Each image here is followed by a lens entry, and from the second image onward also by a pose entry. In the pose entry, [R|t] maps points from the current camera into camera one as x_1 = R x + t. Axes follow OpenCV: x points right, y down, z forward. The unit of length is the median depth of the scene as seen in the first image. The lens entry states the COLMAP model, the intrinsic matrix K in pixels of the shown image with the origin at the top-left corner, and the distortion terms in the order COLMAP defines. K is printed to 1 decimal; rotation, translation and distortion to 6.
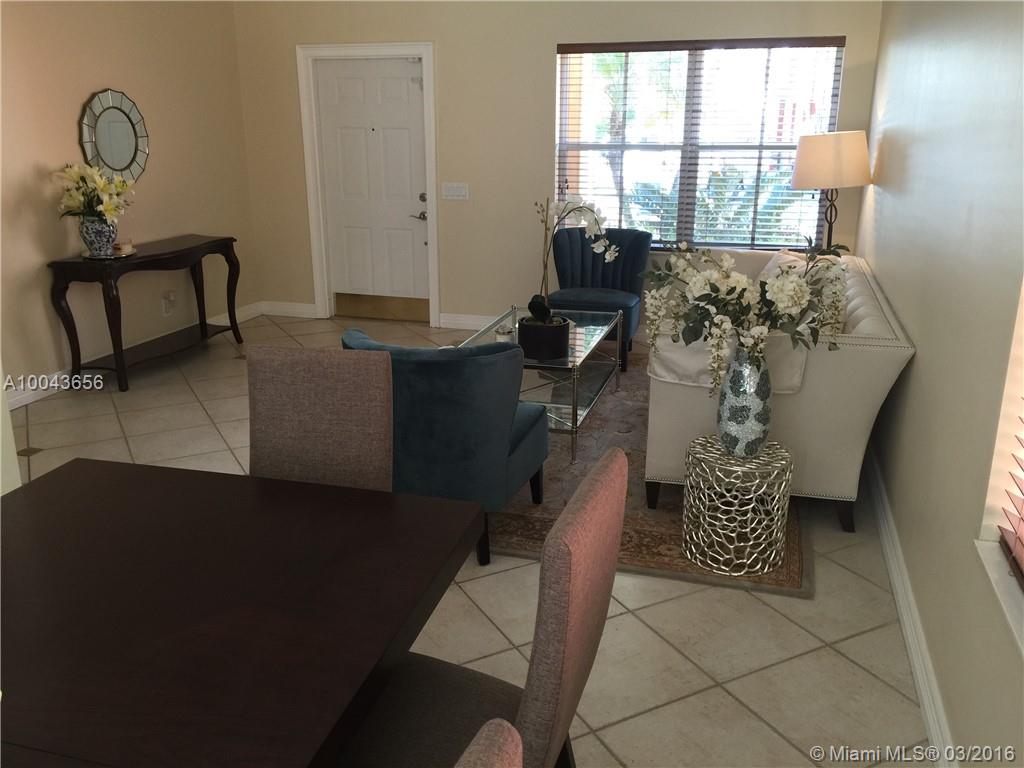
lens RADIAL K [[871.4, 0, 512.0], [0, 871.4, 384.0], [0, 0, 1]] dist [0.090785, -0.156410]
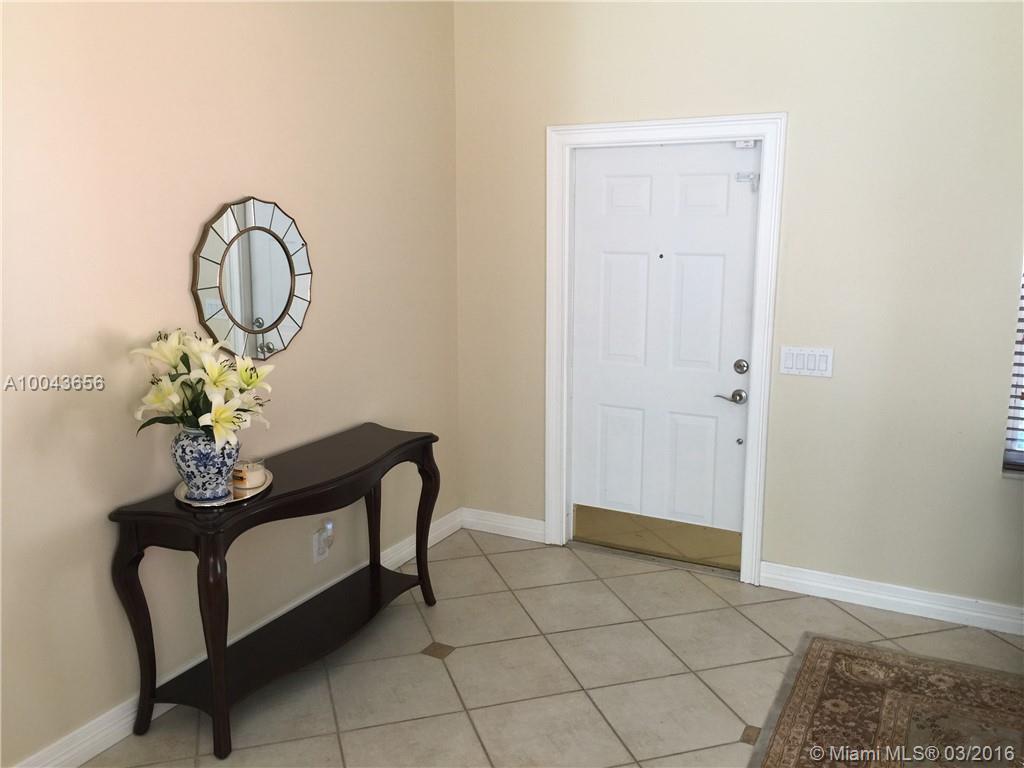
lens RADIAL K [[896.4, 0, 512.0], [0, 896.4, 384.0], [0, 0, 1]] dist [0.043321, 0.002854]
pose [[0.981393, 0.035274, -0.188741, -0.166328], [-0.055321, 0.993243, -0.102020, -0.156716], [0.183867, 0.110563, 0.976713, 0.452002]]
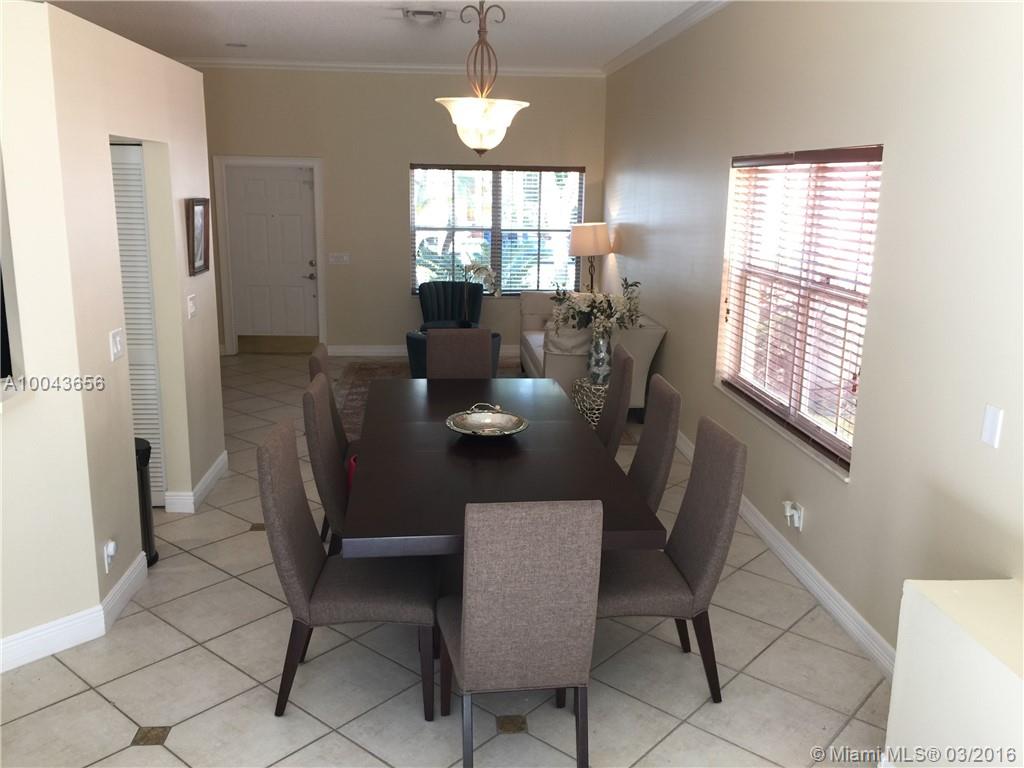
lens RADIAL K [[871.4, 0, 512.0], [0, 871.4, 384.0], [0, 0, 1]] dist [0.090785, -0.156410]
pose [[0.930456, -0.066695, 0.360283, -0.387460], [0.091267, 0.994488, -0.051605, 0.097267], [-0.354855, 0.080898, 0.931415, -0.488568]]
